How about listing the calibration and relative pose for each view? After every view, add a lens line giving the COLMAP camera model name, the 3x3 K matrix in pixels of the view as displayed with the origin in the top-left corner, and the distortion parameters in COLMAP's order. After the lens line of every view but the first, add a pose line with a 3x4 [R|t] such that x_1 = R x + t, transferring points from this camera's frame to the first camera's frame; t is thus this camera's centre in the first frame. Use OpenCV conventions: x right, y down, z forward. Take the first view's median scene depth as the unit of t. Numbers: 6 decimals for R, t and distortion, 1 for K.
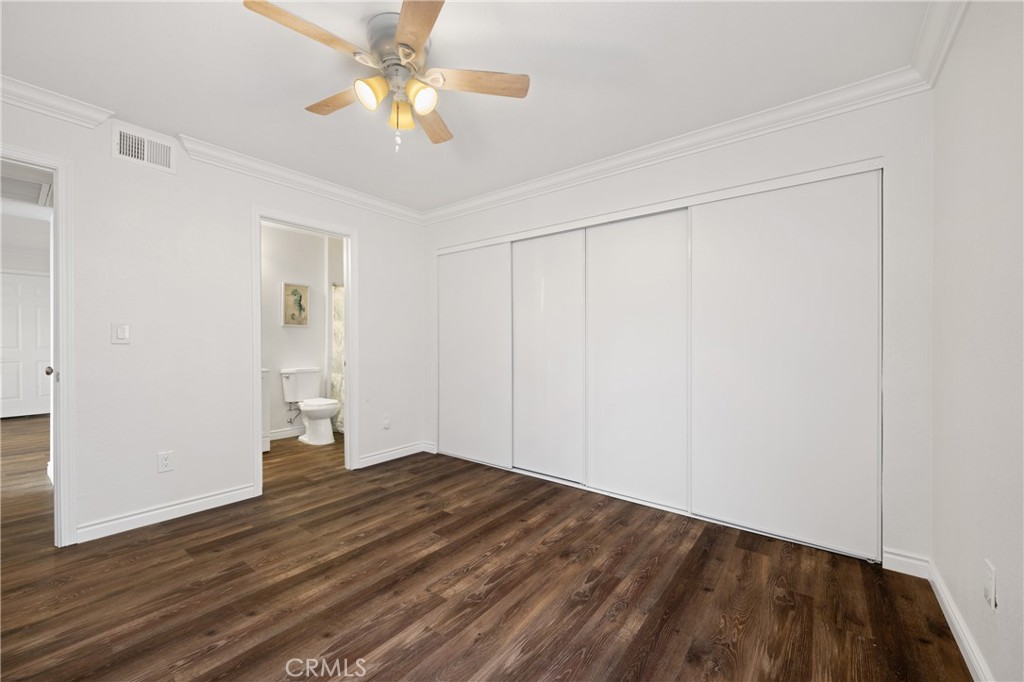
lens RADIAL K [[399.9, 0, 521.5], [0, 399.9, 342.1], [0, 0, 1]] dist [0.002890, 0.000211]
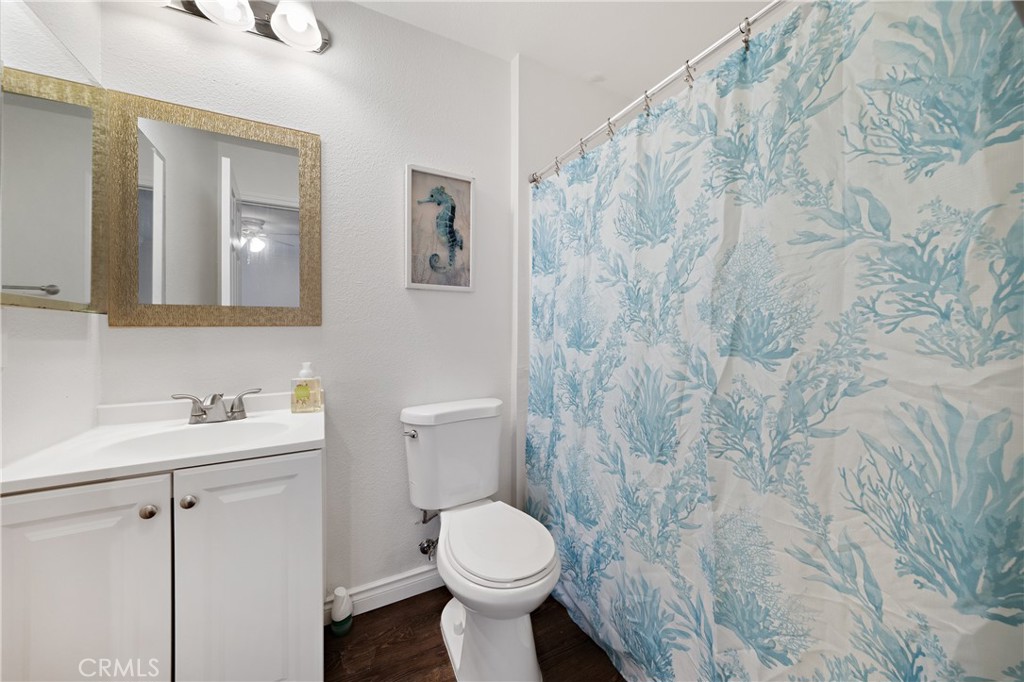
lens RADIAL K [[349.7, 0, 503.8], [0, 349.7, 313.1], [0, 0, 1]] dist [-0.000095, -0.000554]
pose [[0.896016, 0.003592, -0.444008, -0.365942], [-0.003195, 0.999994, 0.001642, -0.017947], [0.444011, -0.000053, 0.896021, 0.730943]]
